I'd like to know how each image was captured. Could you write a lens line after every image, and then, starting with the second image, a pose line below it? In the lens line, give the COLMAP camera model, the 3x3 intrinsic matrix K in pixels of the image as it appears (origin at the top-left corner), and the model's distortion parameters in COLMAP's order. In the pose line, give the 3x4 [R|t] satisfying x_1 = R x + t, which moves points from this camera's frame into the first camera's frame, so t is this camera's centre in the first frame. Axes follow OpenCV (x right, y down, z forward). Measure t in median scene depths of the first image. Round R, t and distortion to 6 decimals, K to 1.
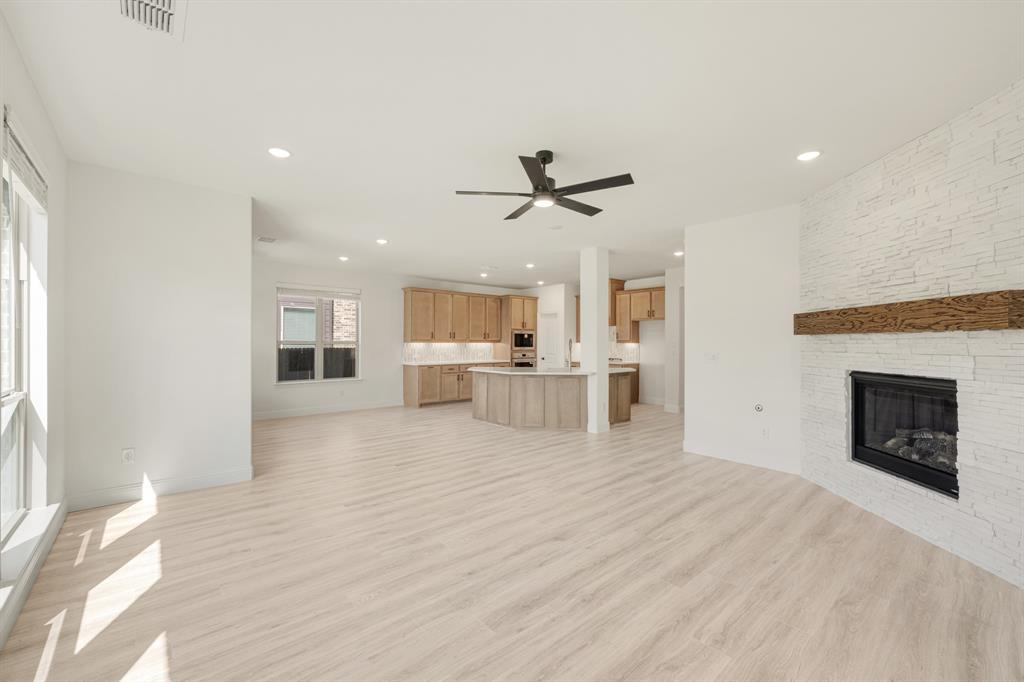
lens RADIAL K [[412.5, 0, 512.0], [0, 412.5, 341.0], [0, 0, 1]] dist [-0.000410, 0.000109]
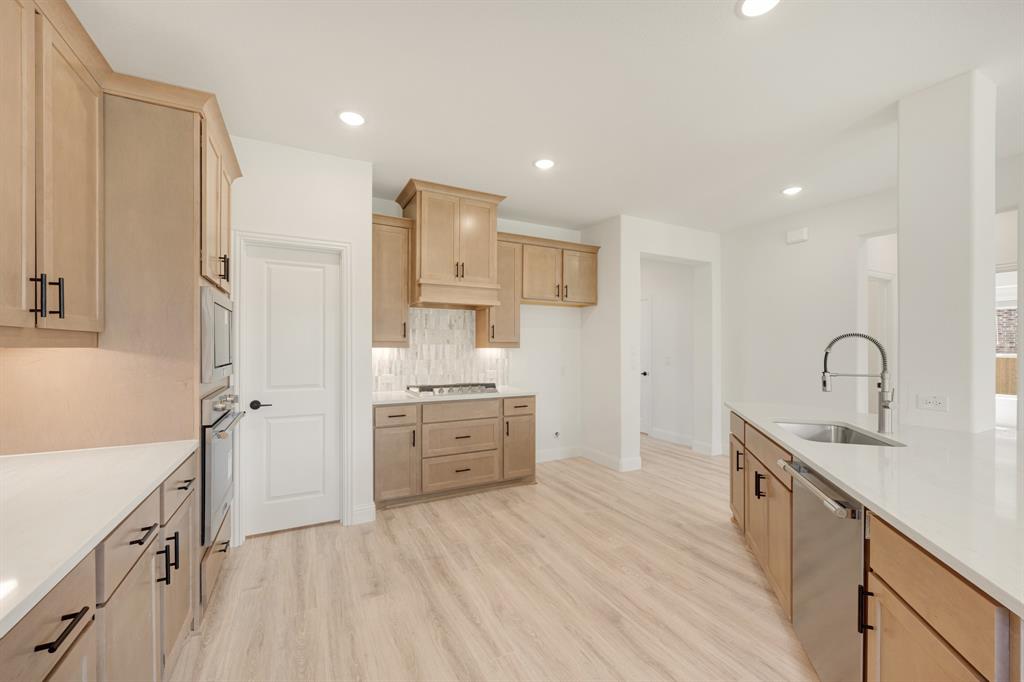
lens RADIAL K [[410.5, 0, 513.2], [0, 410.5, 347.6], [0, 0, 1]] dist [0.000813, 0.000120]
pose [[0.238508, -0.000060, 0.971141, -0.245364], [-0.005477, 0.999984, 0.001407, 0.005903], [-0.971125, -0.005654, 0.238503, 1.270062]]
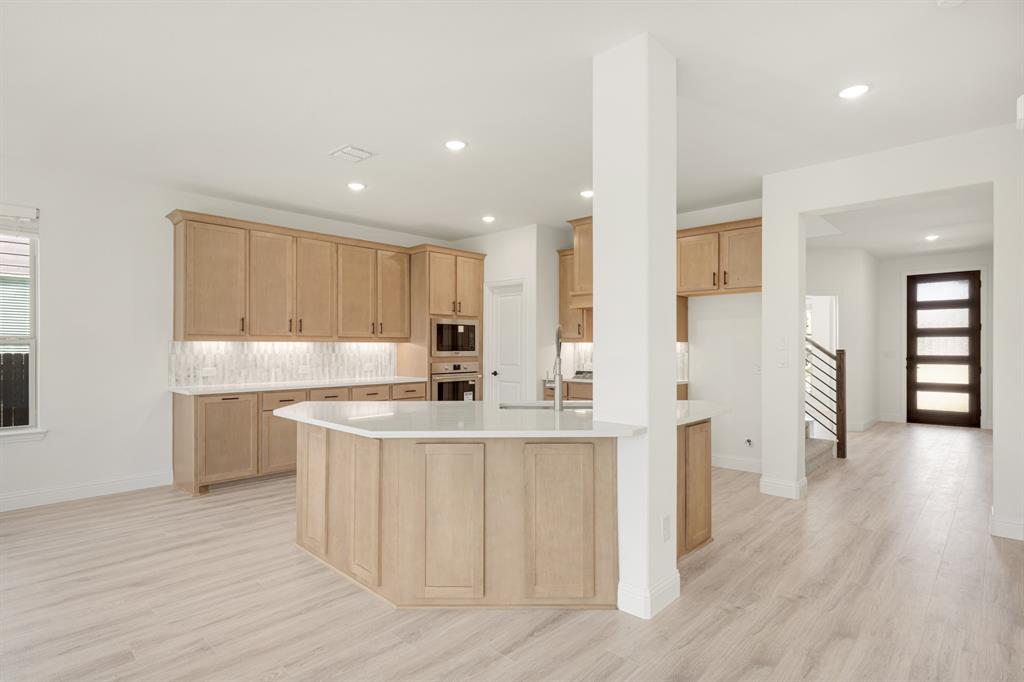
lens RADIAL K [[519.5, 0, 511.6], [0, 519.5, 351.3], [0, 0, 1]] dist [-0.000851, -0.000375]
pose [[0.995950, -0.002532, 0.089869, 0.062227], [0.001454, 0.999926, 0.012062, 0.011996], [-0.089893, -0.011883, 0.995881, 0.584811]]
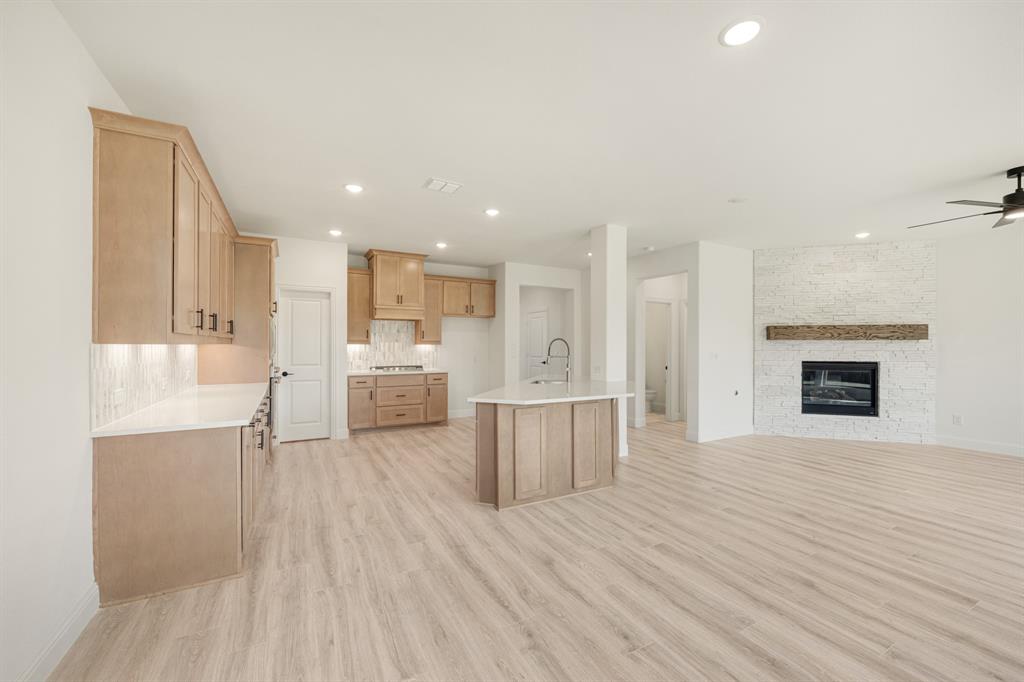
lens RADIAL K [[406.6, 0, 511.4], [0, 406.6, 344.1], [0, 0, 1]] dist [-0.000970, -0.000032]
pose [[0.221272, 0.000264, 0.975212, -0.603941], [-0.006595, 0.999978, 0.001225, 0.003629], [-0.975190, -0.006703, 0.221269, 0.998273]]
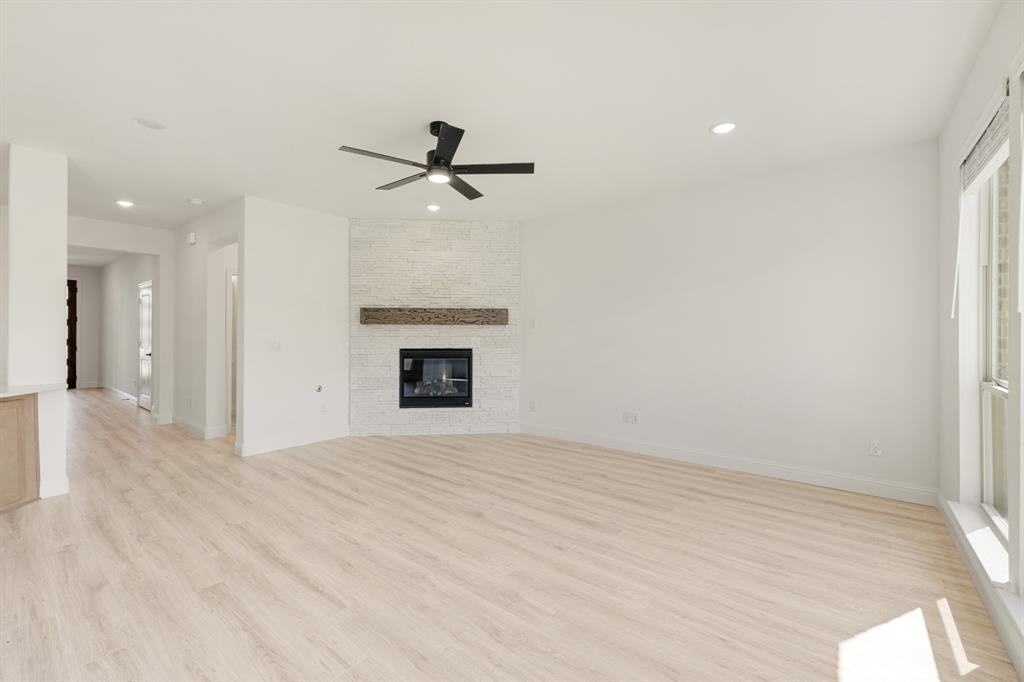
lens RADIAL K [[430.1, 0, 497.6], [0, 430.1, 329.5], [0, 0, 1]] dist [-0.001491, -0.000228]
pose [[-0.159557, 0.002482, 0.987186, -0.434710], [-0.006748, 0.999971, -0.003605, 0.002607], [-0.987166, -0.007237, -0.159536, 0.498826]]
